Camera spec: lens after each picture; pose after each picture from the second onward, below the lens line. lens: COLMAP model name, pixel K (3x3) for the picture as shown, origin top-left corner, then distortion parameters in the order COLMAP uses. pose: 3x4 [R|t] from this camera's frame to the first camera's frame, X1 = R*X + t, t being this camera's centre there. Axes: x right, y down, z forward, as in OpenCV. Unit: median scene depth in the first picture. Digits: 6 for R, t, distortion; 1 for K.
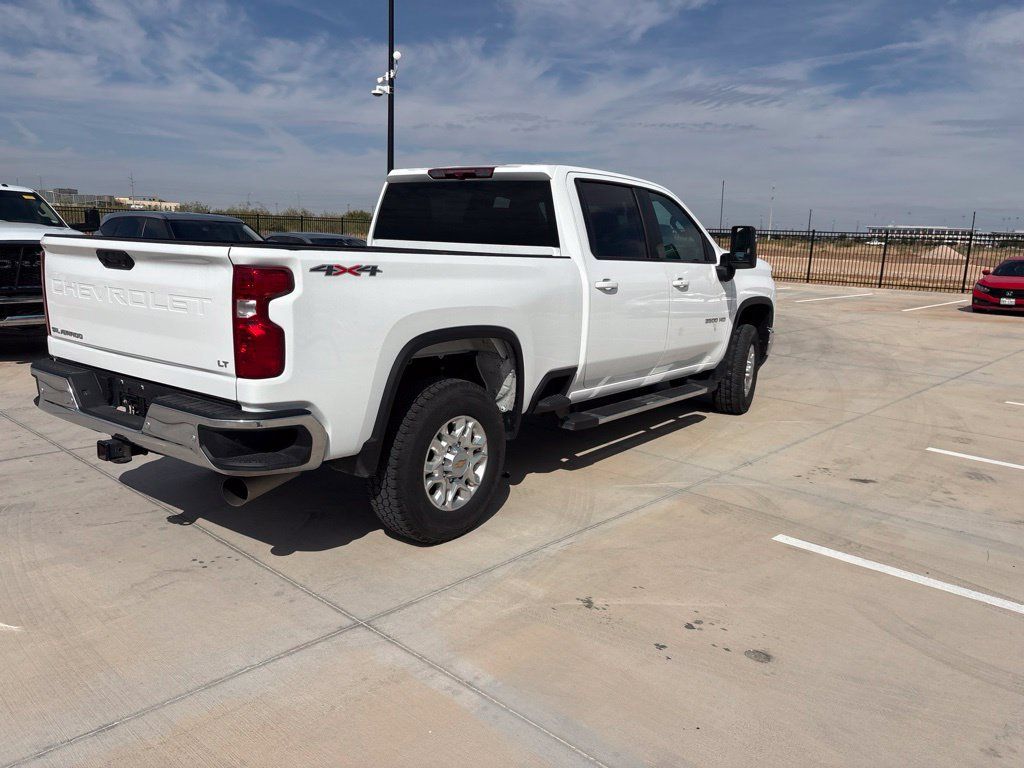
lens RADIAL K [[775.5, 0, 516.4], [0, 775.5, 384.9], [0, 0, 1]] dist [0.042195, -0.038344]
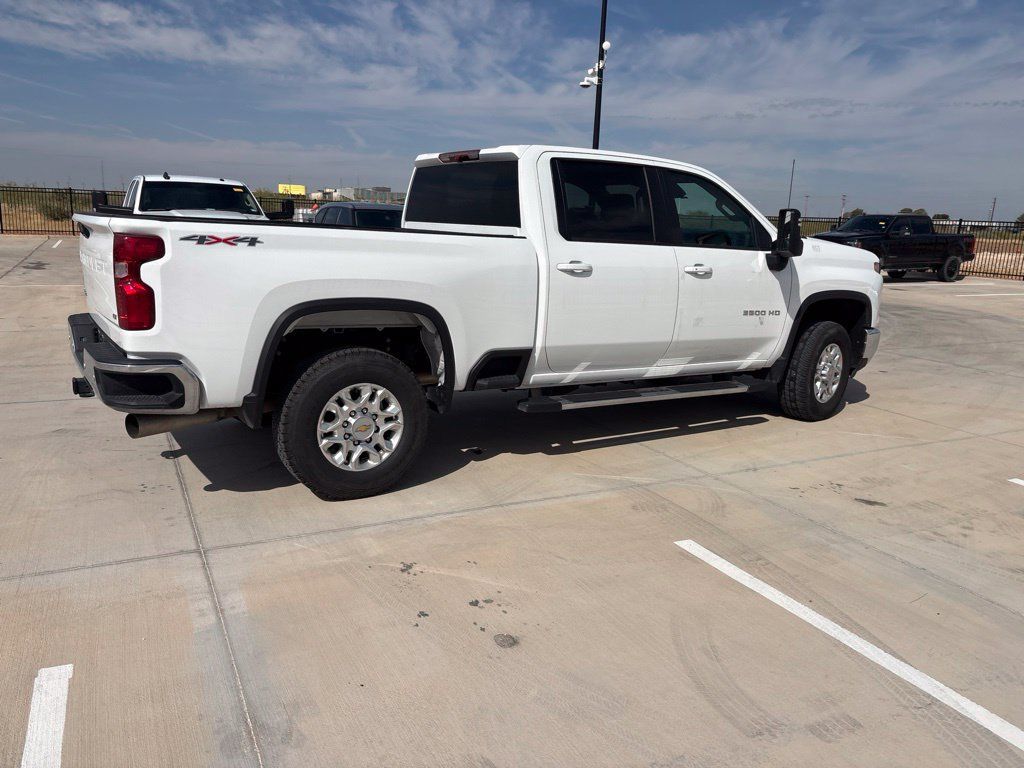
lens RADIAL K [[775.5, 0, 505.9], [0, 775.5, 390.5], [0, 0, 1]] dist [0.042195, -0.038344]
pose [[0.936517, 0.078011, -0.341834, 0.400665], [-0.073209, 0.996952, 0.026950, 0.006192], [0.342895, -0.000214, 0.939374, 0.055019]]
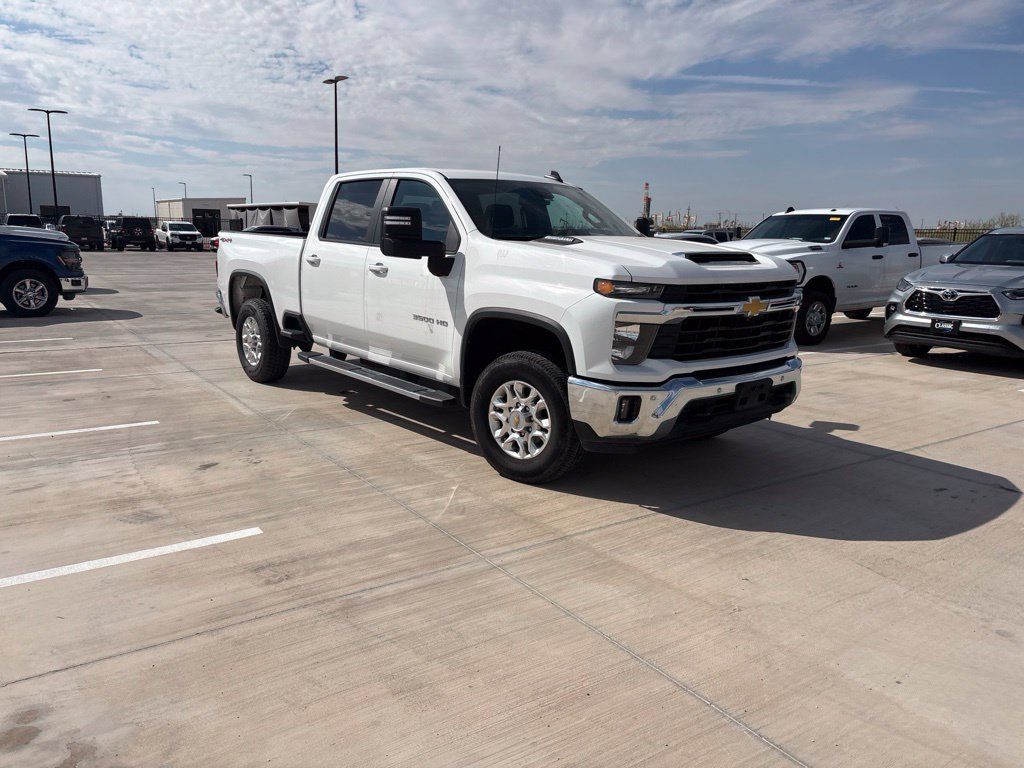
lens RADIAL K [[775.5, 0, 510.2], [0, 775.5, 388.0], [0, 0, 1]] dist [0.042195, -0.038344]
pose [[-0.221697, 0.155622, -0.962617, 1.444769], [-0.210119, 0.956368, 0.203003, -0.275453], [0.952208, 0.247269, -0.179325, 1.707984]]
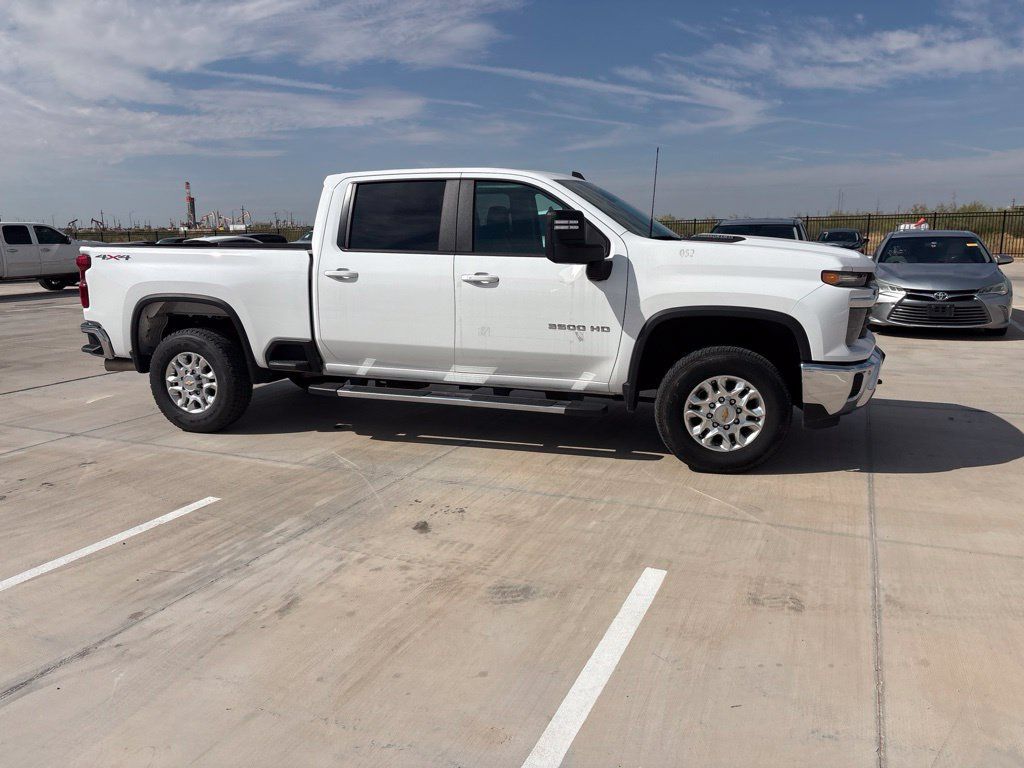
lens RADIAL K [[775.5, 0, 507.3], [0, 775.5, 378.1], [0, 0, 1]] dist [0.042195, -0.038344]
pose [[0.320911, 0.137885, -0.937019, 1.353482], [-0.155831, 0.983549, 0.091363, -0.127449], [0.934202, 0.116697, 0.337119, 0.906032]]
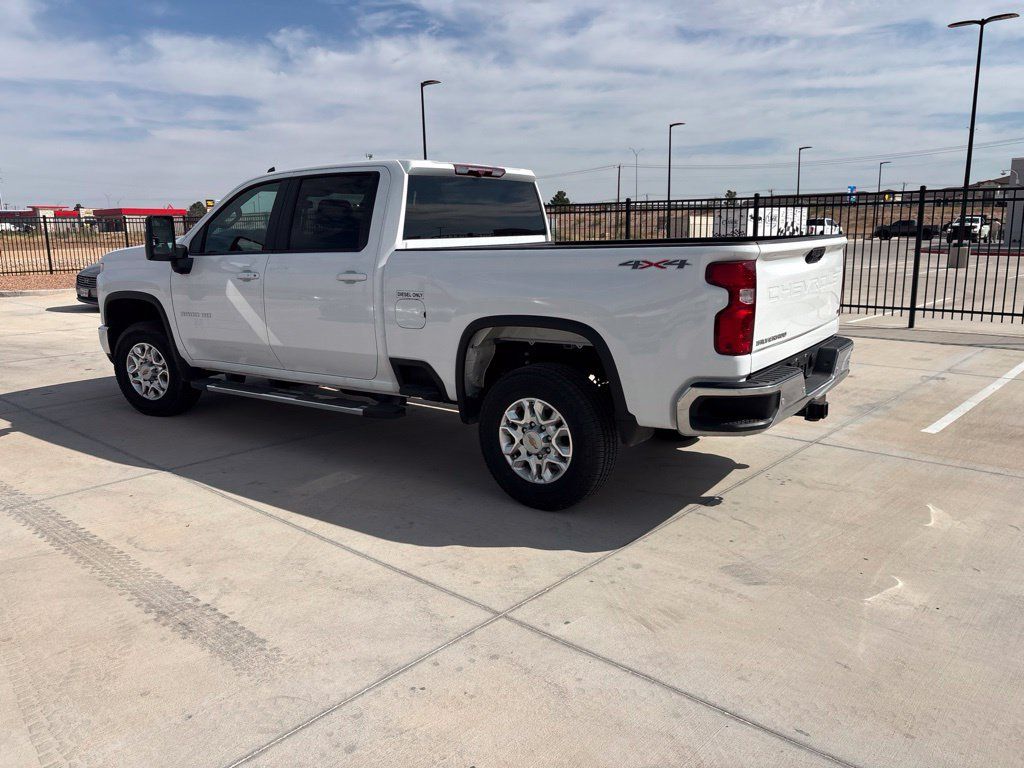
lens RADIAL K [[775.5, 0, 508.4], [0, 775.5, 387.8], [0, 0, 1]] dist [0.042195, -0.038344]
pose [[-0.015630, -0.237526, 0.971255, -1.291934], [0.202459, 0.950501, 0.235709, -0.258273], [-0.979166, 0.200324, 0.033233, 1.089057]]
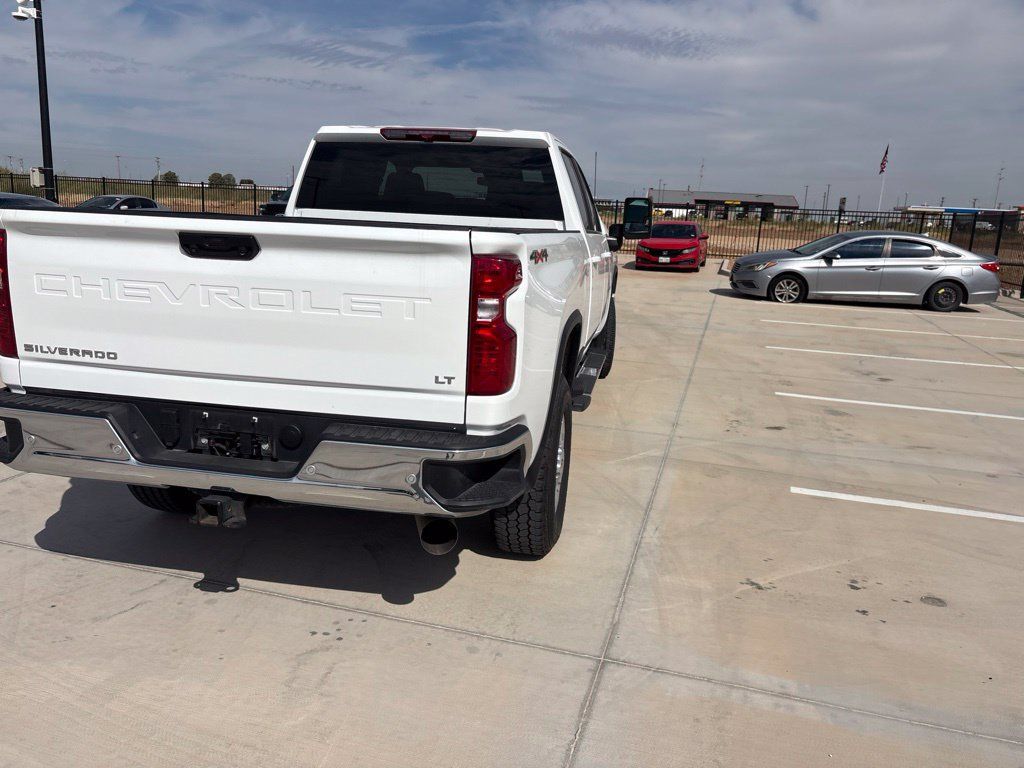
lens RADIAL K [[775.5, 0, 506.1], [0, 775.5, 376.6], [0, 0, 1]] dist [0.042195, -0.038344]
pose [[0.896728, -0.087551, 0.433836, -0.440783], [0.070836, 0.995994, 0.054582, -0.046028], [-0.436877, -0.018214, 0.899337, 0.178555]]
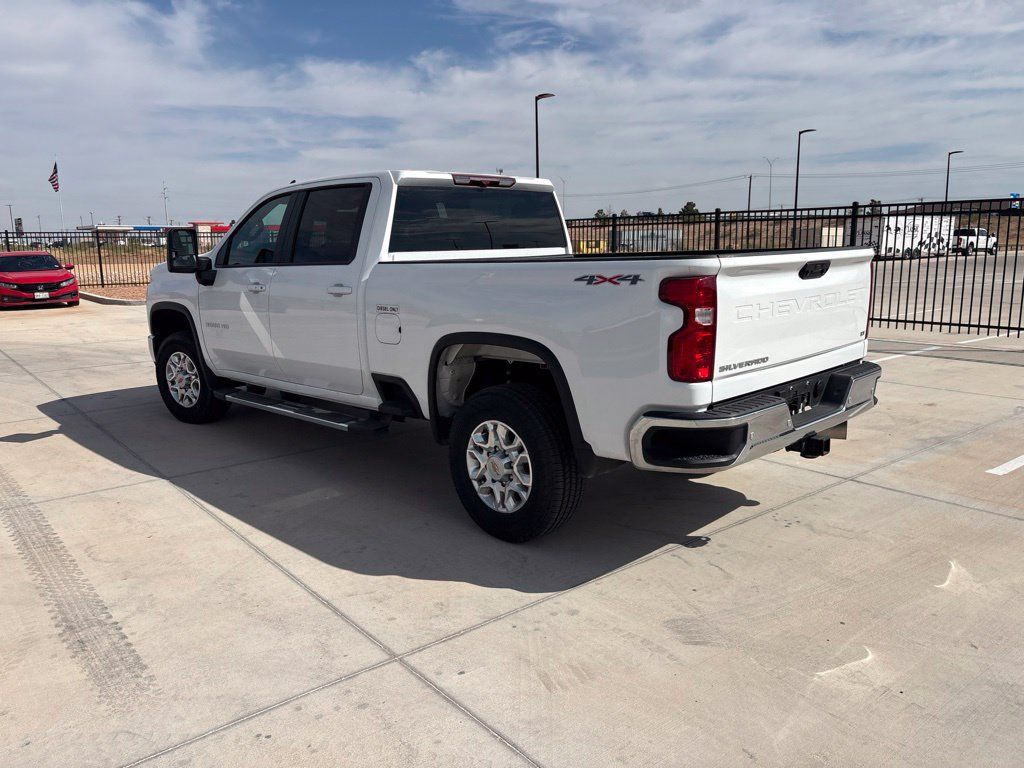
lens RADIAL K [[775.5, 0, 510.9], [0, 775.5, 388.2], [0, 0, 1]] dist [0.042195, -0.038344]
pose [[0.143105, -0.220974, 0.964724, -1.220864], [0.208299, 0.959648, 0.188913, -0.217429], [-0.967540, 0.173916, 0.183358, 0.912233]]
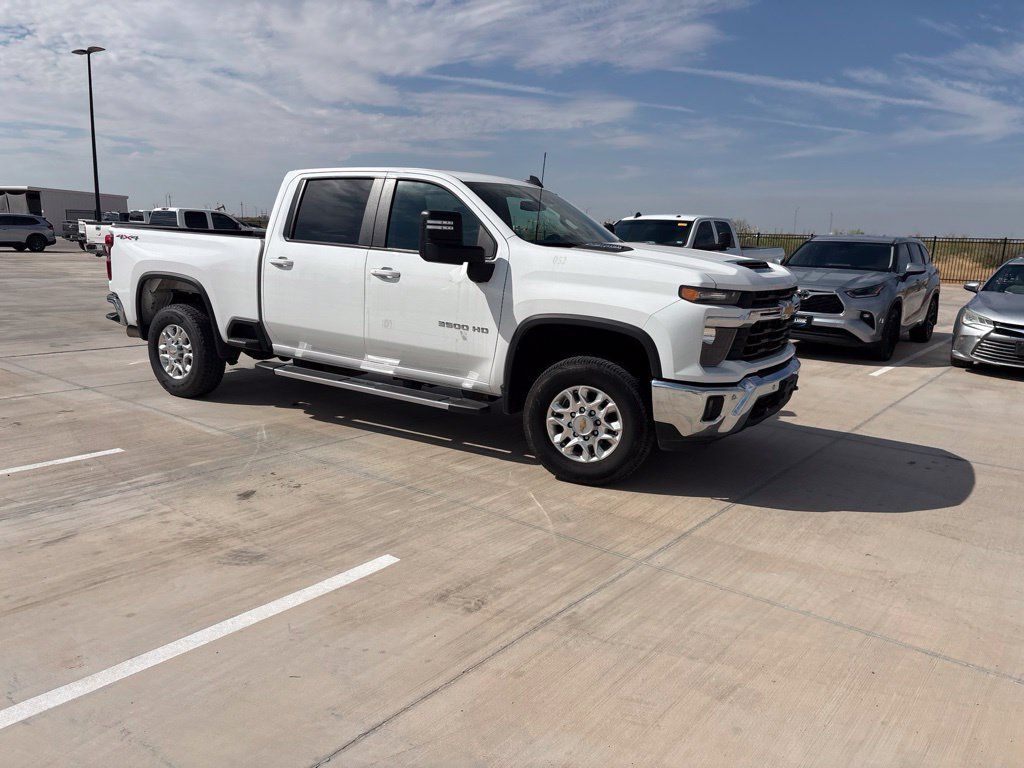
lens RADIAL K [[775.5, 0, 507.1], [0, 775.5, 390.3], [0, 0, 1]] dist [0.042195, -0.038344]
pose [[0.080089, 0.166580, -0.982770, 1.472954], [-0.221158, 0.964333, 0.145432, -0.202261], [0.971944, 0.205700, 0.114073, 1.316062]]
